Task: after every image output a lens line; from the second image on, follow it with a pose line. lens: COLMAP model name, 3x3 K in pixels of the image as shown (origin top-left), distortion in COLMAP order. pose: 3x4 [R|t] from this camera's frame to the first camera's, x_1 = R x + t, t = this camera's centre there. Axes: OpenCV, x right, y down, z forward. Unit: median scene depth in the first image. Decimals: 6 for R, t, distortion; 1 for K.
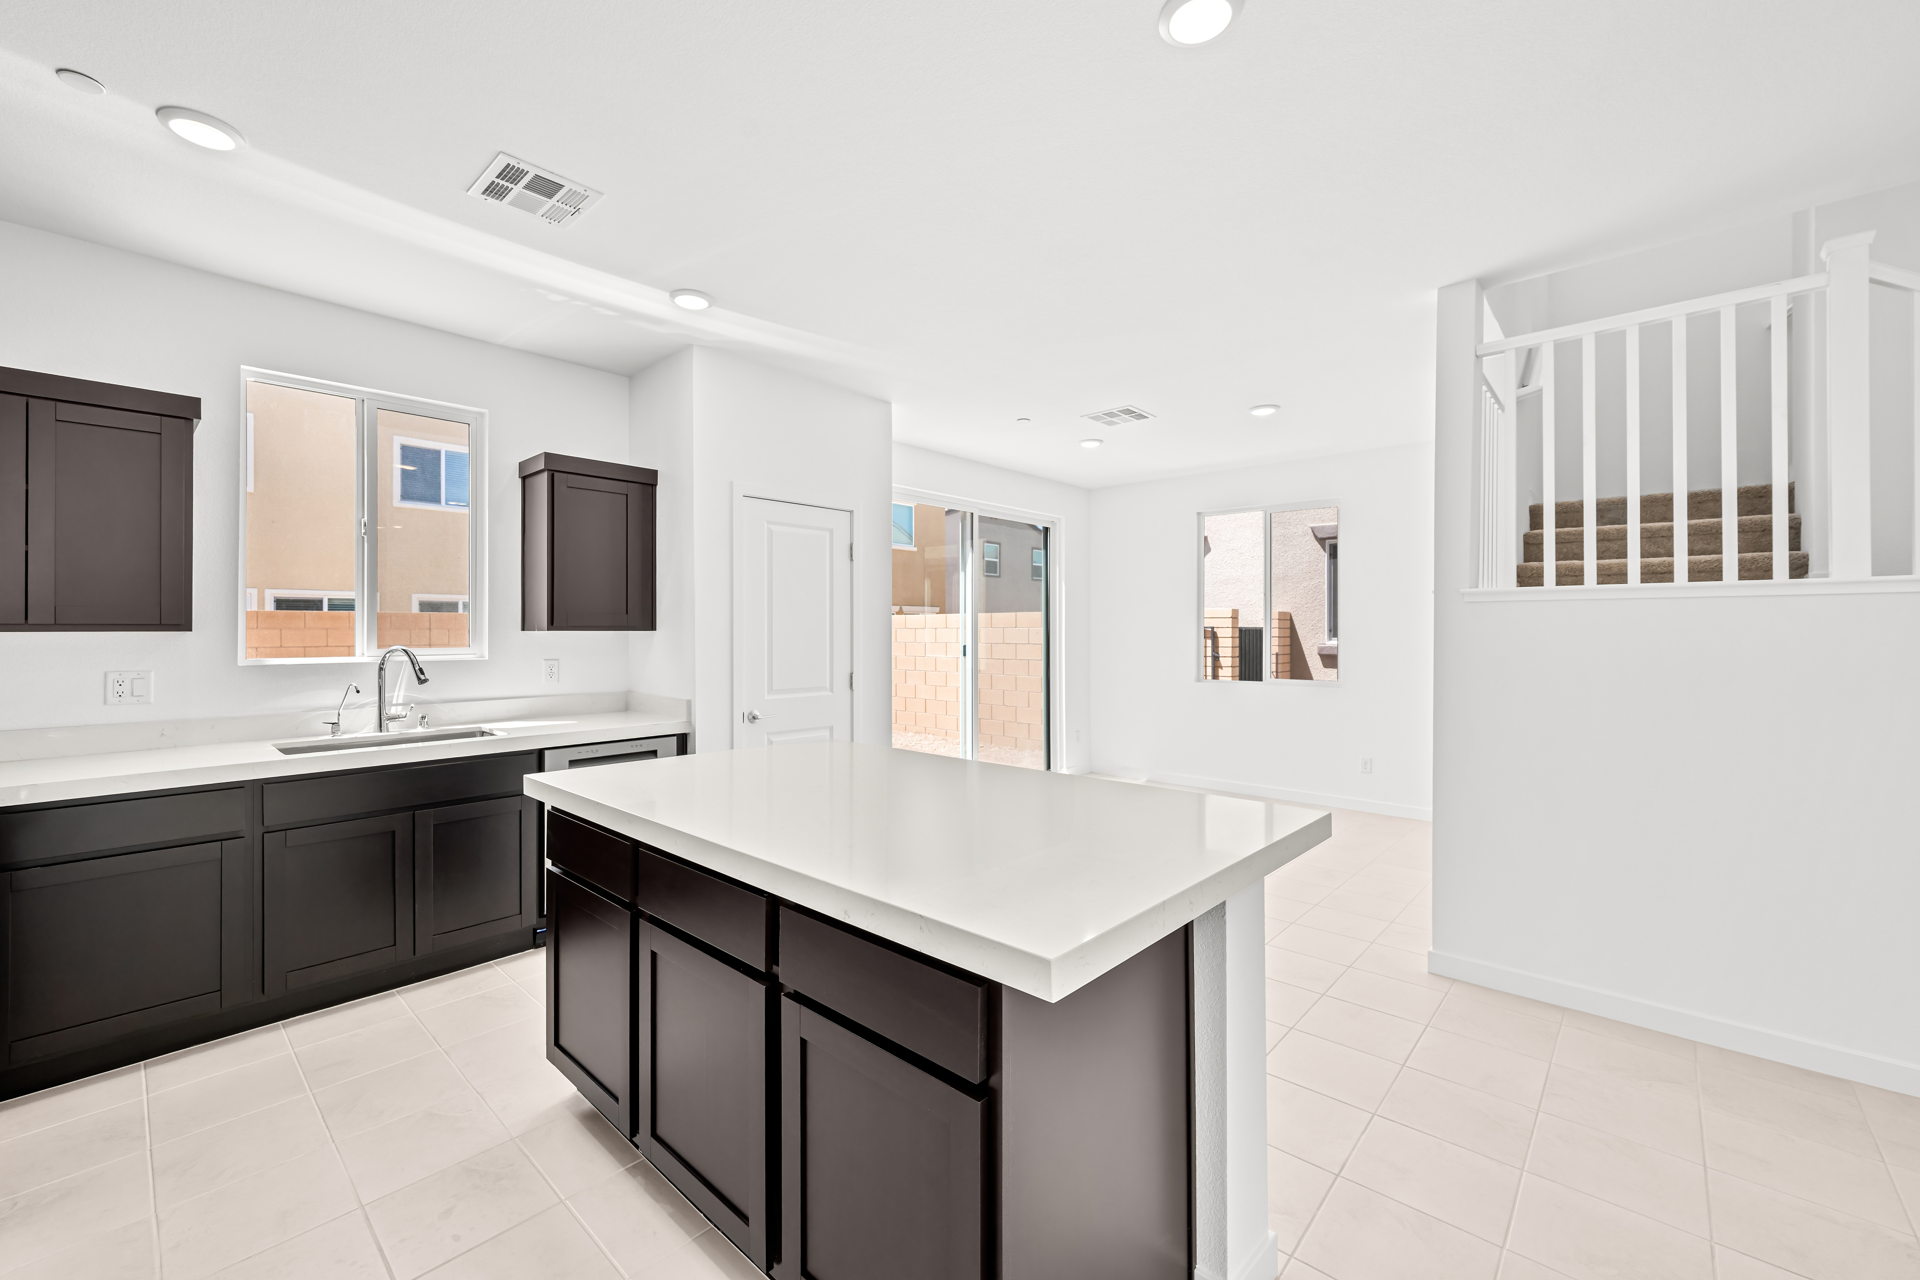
lens RADIAL K [[776.1, 0, 937.1], [0, 776.1, 630.5], [0, 0, 1]] dist [-0.002449, -0.000717]
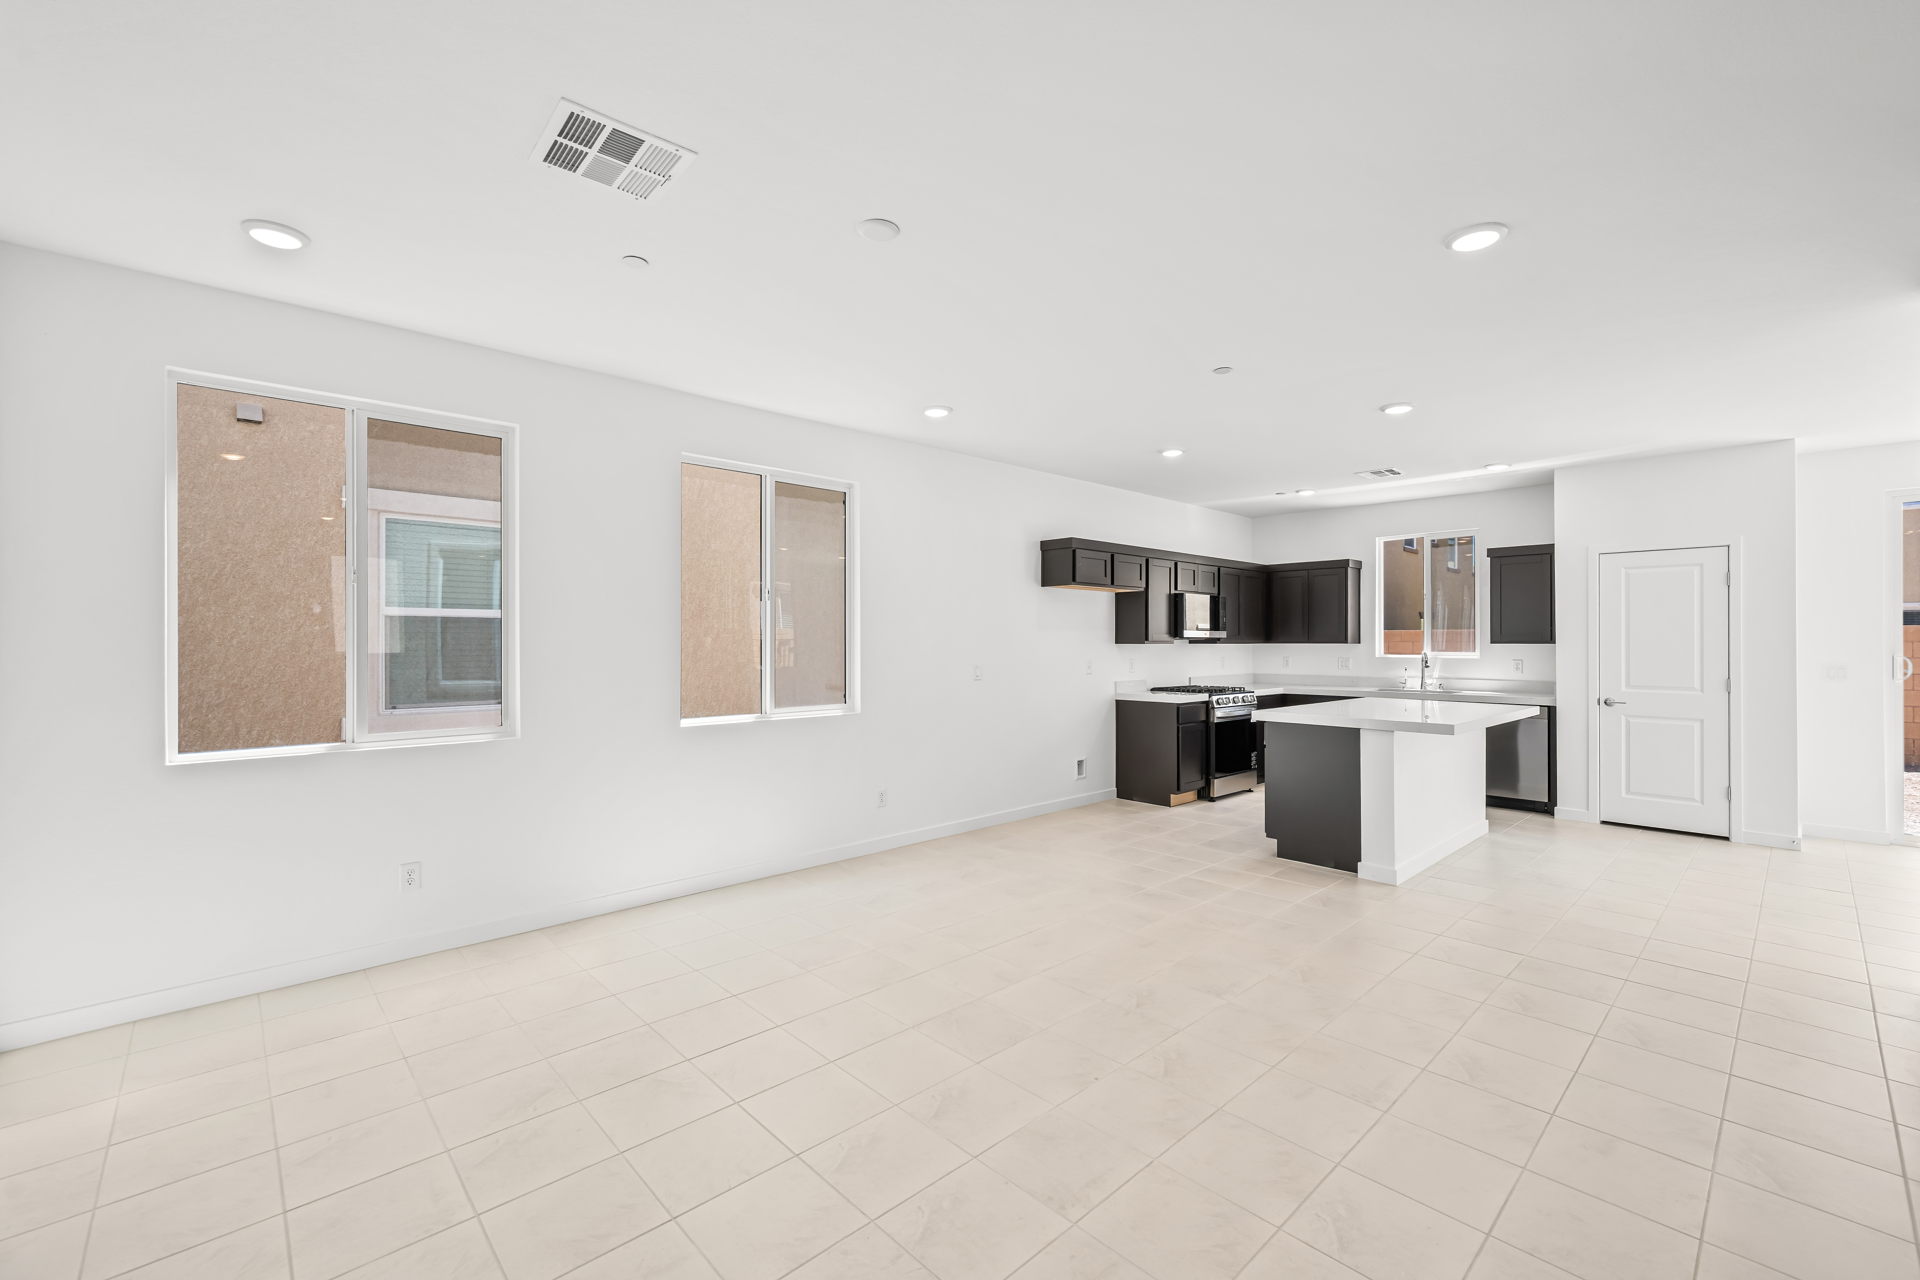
lens RADIAL K [[776.1, 0, 970.6], [0, 776.1, 637.6], [0, 0, 1]] dist [-0.002449, -0.000717]
pose [[-0.063696, -0.006430, -0.997949, 1.402482], [-0.002299, 0.999978, -0.006296, 0.000765], [0.997967, 0.001893, -0.063710, -0.125966]]
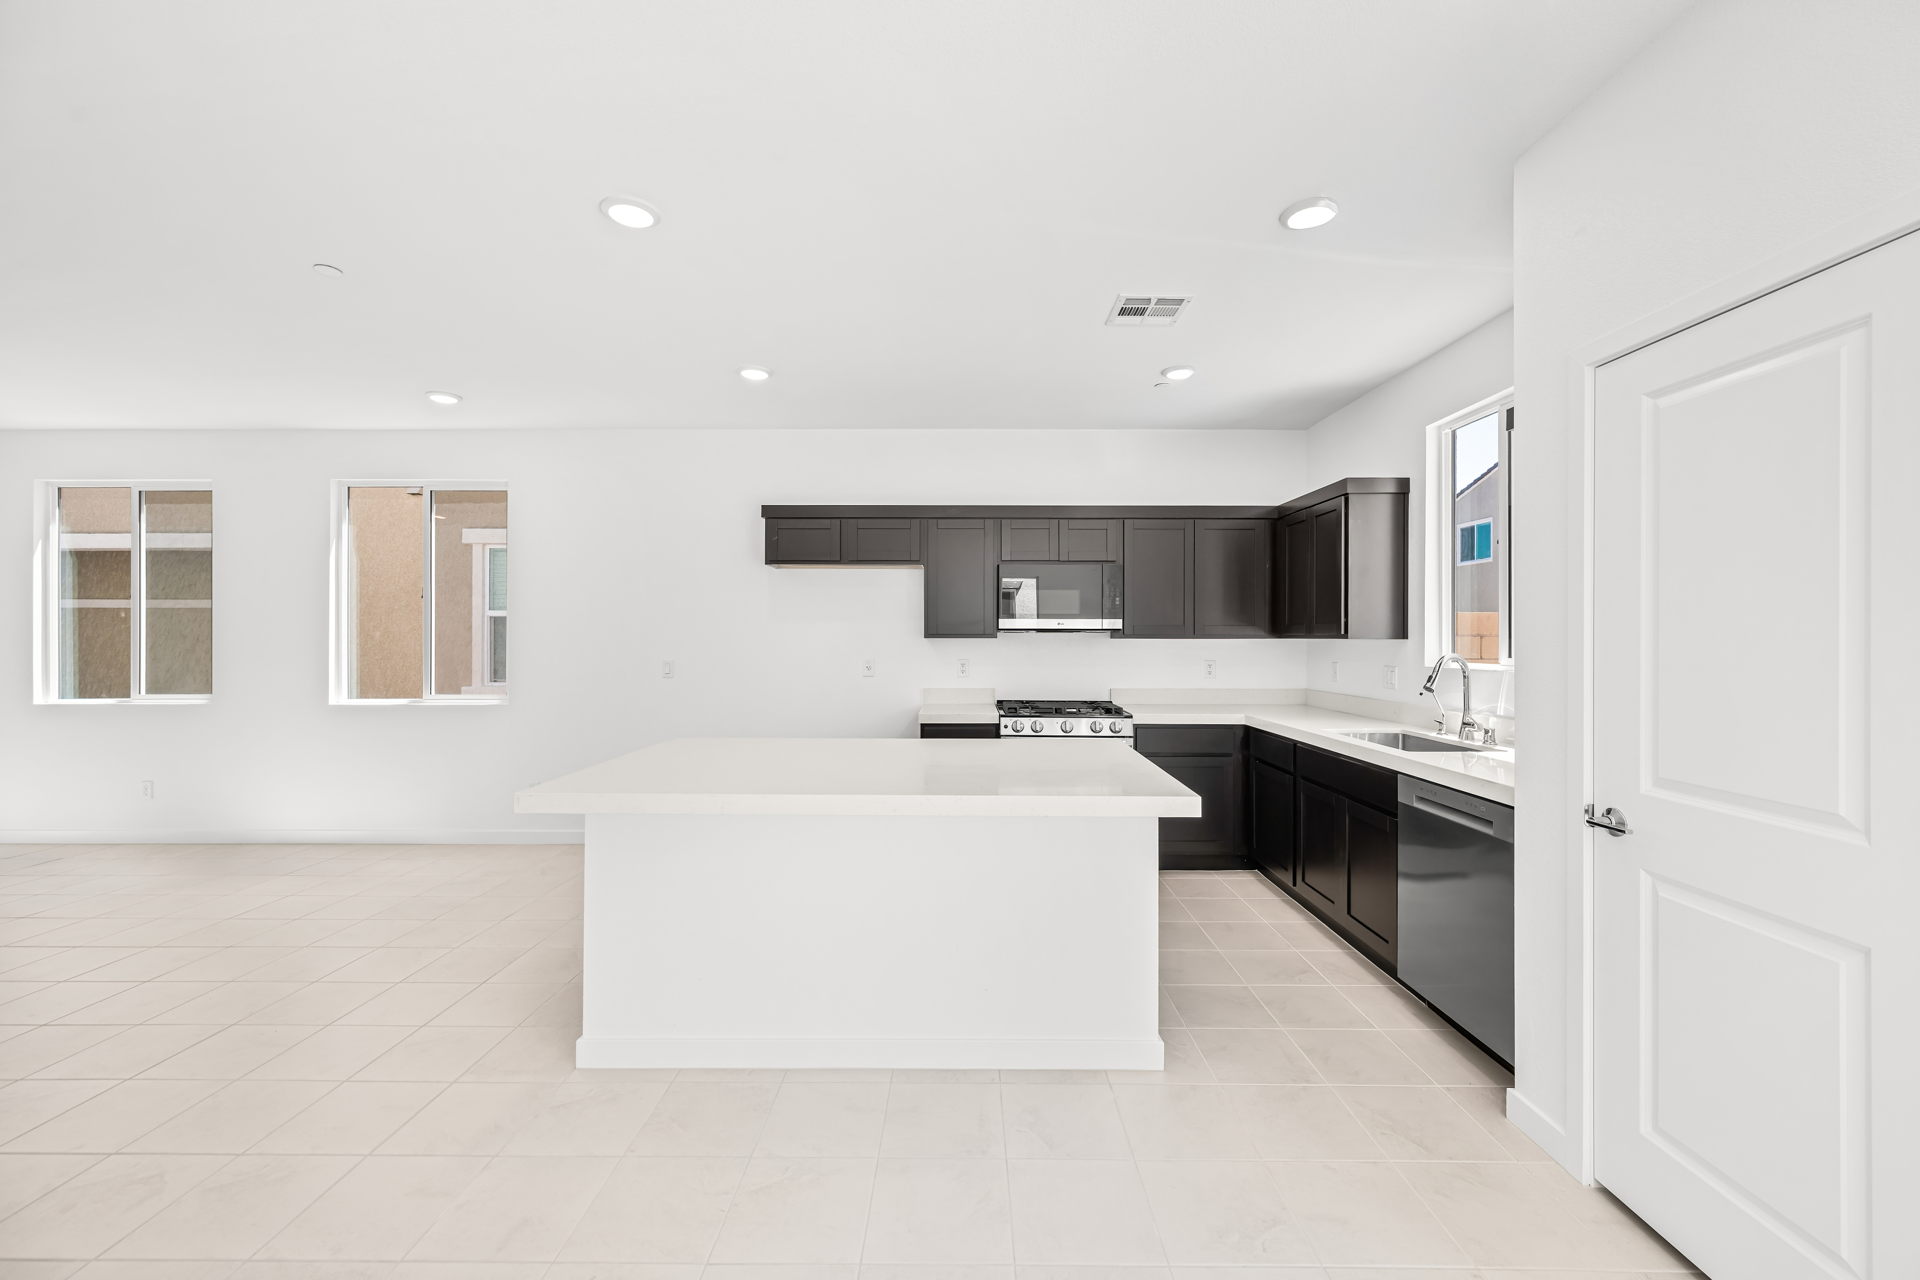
lens RADIAL K [[753.6, 0, 969.0], [0, 753.6, 633.5], [0, 0, 1]] dist [0.001597, -0.000133]
pose [[-0.725998, -0.004139, -0.687684, 0.393485], [-0.003063, 0.999991, -0.002785, -0.001720], [0.687690, 0.000085, -0.726005, 1.139777]]
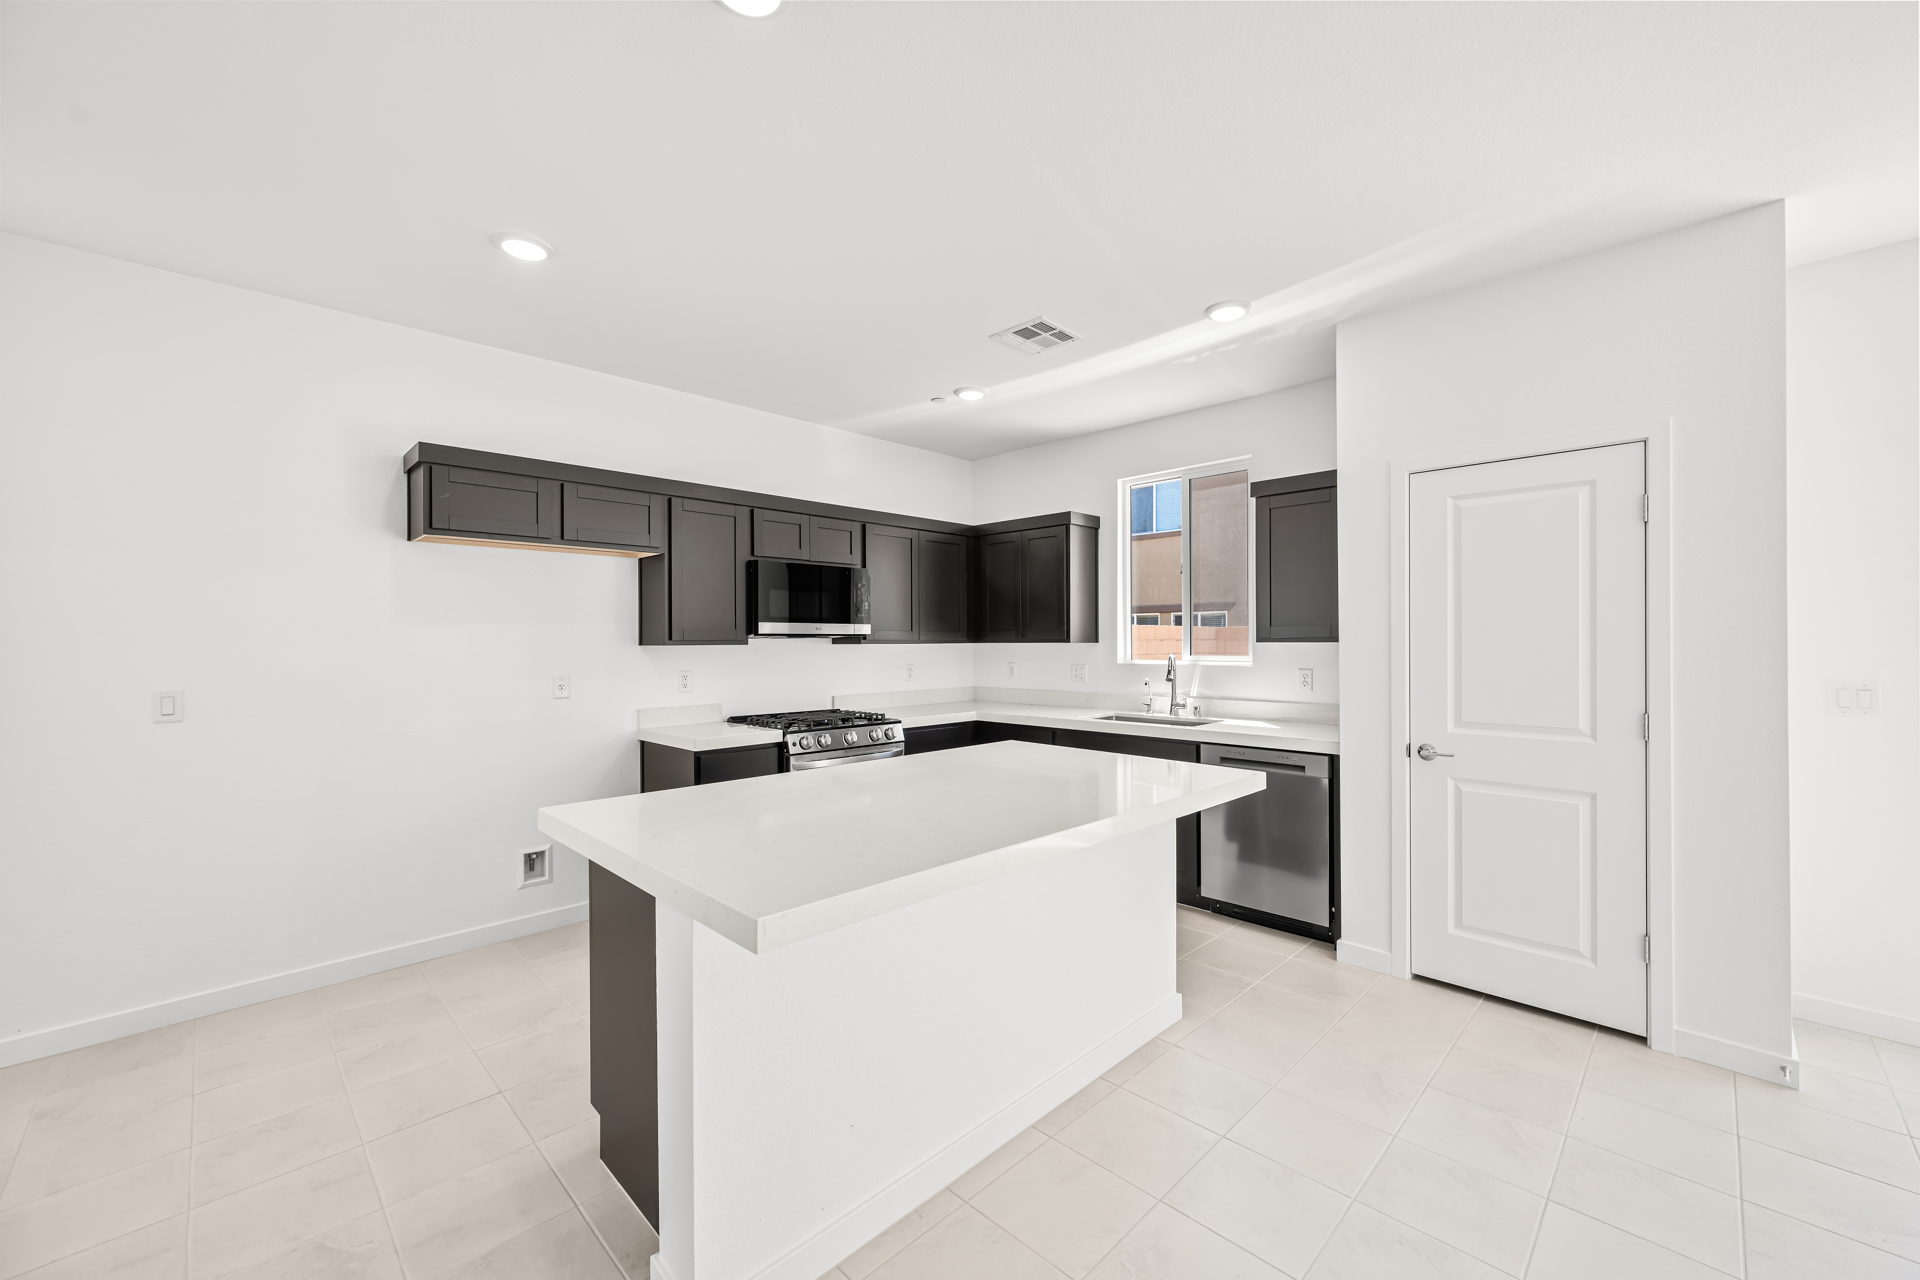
lens RADIAL K [[753.6, 0, 958.3], [0, 753.6, 639.2], [0, 0, 1]] dist [0.001597, -0.000133]
pose [[-0.031655, -0.001774, -0.999497, 0.576668], [0.002556, 0.999995, -0.001856, -0.002687], [0.999496, -0.002614, -0.031650, 0.591178]]
